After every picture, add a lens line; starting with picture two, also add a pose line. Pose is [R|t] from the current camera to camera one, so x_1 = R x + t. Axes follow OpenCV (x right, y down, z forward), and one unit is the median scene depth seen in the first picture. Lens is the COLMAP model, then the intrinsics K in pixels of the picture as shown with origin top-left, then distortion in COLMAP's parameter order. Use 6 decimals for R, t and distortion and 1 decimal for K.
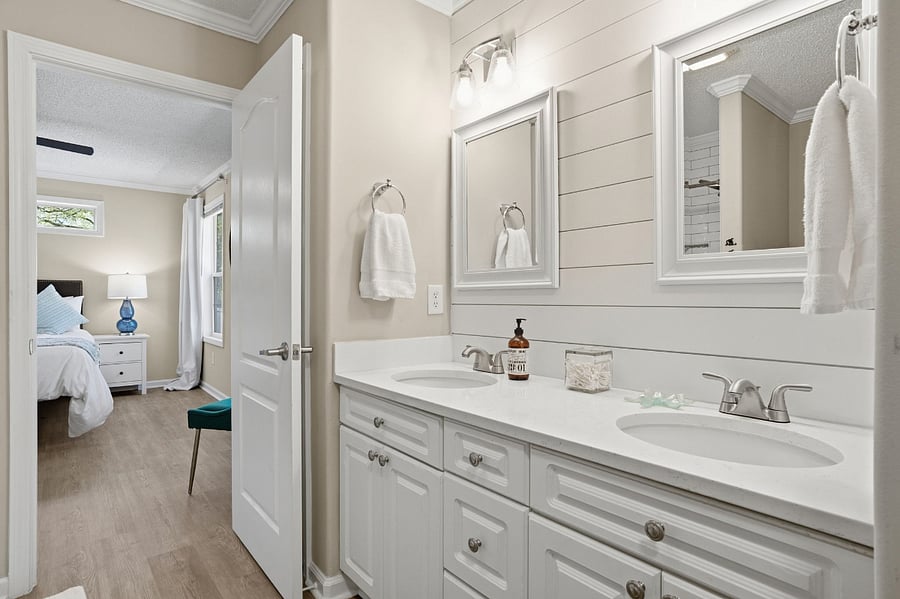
lens RADIAL K [[451.7, 0, 443.9], [0, 451.7, 299.1], [0, 0, 1]] dist [-0.023679, 0.000362]
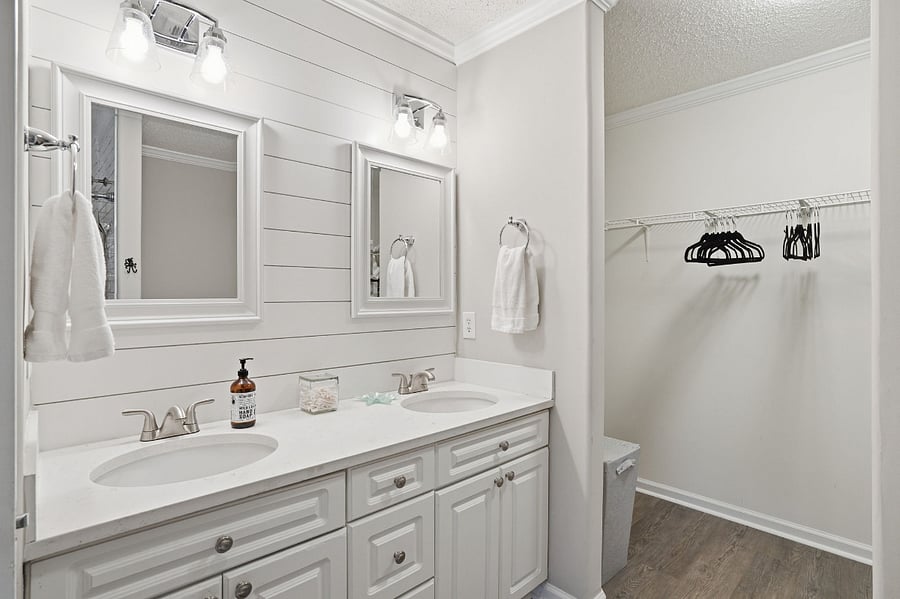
lens RADIAL K [[451.7, 0, 443.9], [0, 451.7, 294.8], [0, 0, 1]] dist [-0.023679, 0.000362]
pose [[-0.039846, -0.002370, 0.999203, -0.959246], [0.006781, 0.999974, 0.002642, -0.109001], [-0.999183, 0.006880, -0.039829, 0.828031]]
